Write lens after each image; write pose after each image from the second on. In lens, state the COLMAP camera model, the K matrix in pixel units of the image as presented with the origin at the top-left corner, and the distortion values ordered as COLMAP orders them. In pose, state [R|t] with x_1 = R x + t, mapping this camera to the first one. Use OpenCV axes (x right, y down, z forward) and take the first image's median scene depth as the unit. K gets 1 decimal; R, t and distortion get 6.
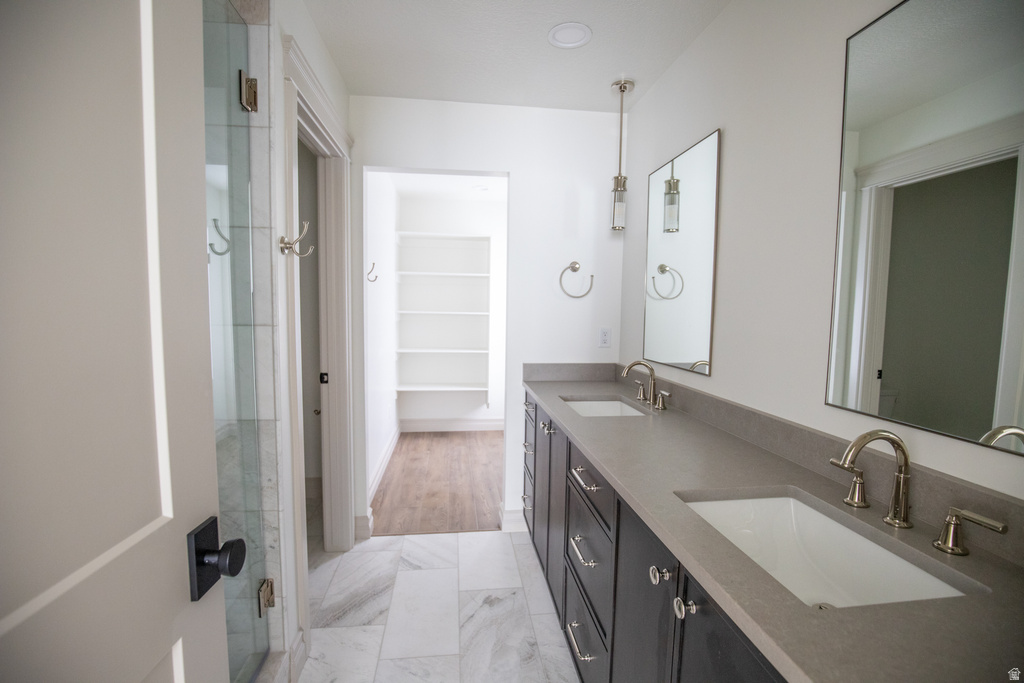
lens RADIAL K [[465.9, 0, 514.4], [0, 465.9, 343.8], [0, 0, 1]] dist [-0.029812, 0.001574]
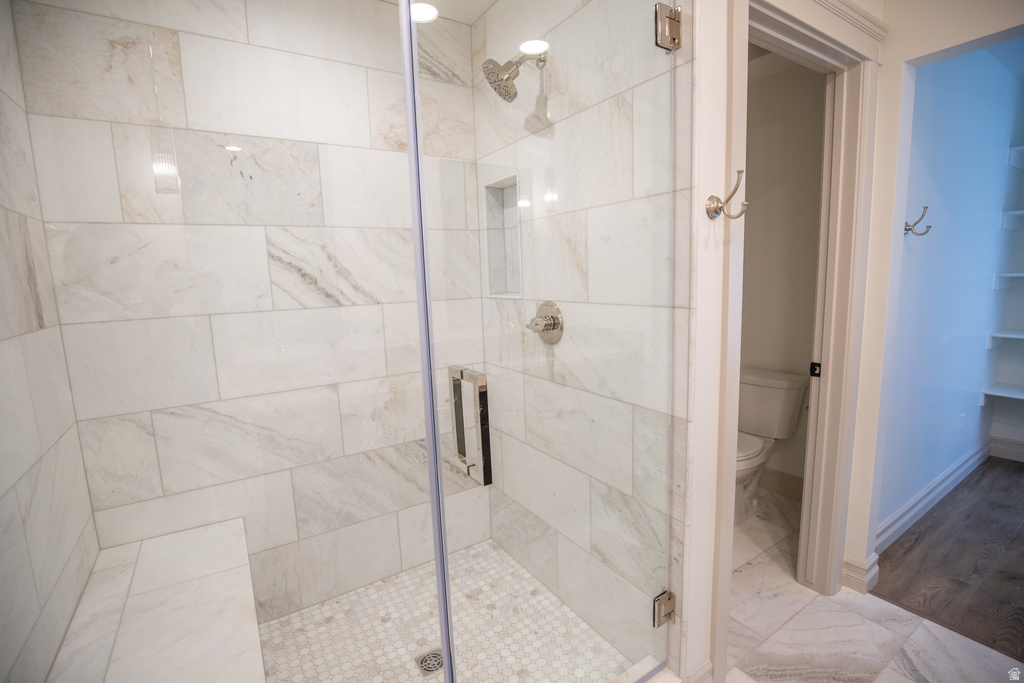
lens RADIAL K [[465.9, 0, 512.1], [0, 465.9, 344.5], [0, 0, 1]] dist [-0.029812, 0.001574]
pose [[0.430353, 0.099045, -0.897210, 0.055522], [-0.026878, 0.994927, 0.096940, -0.028499], [0.902261, -0.017603, 0.430832, 0.214154]]
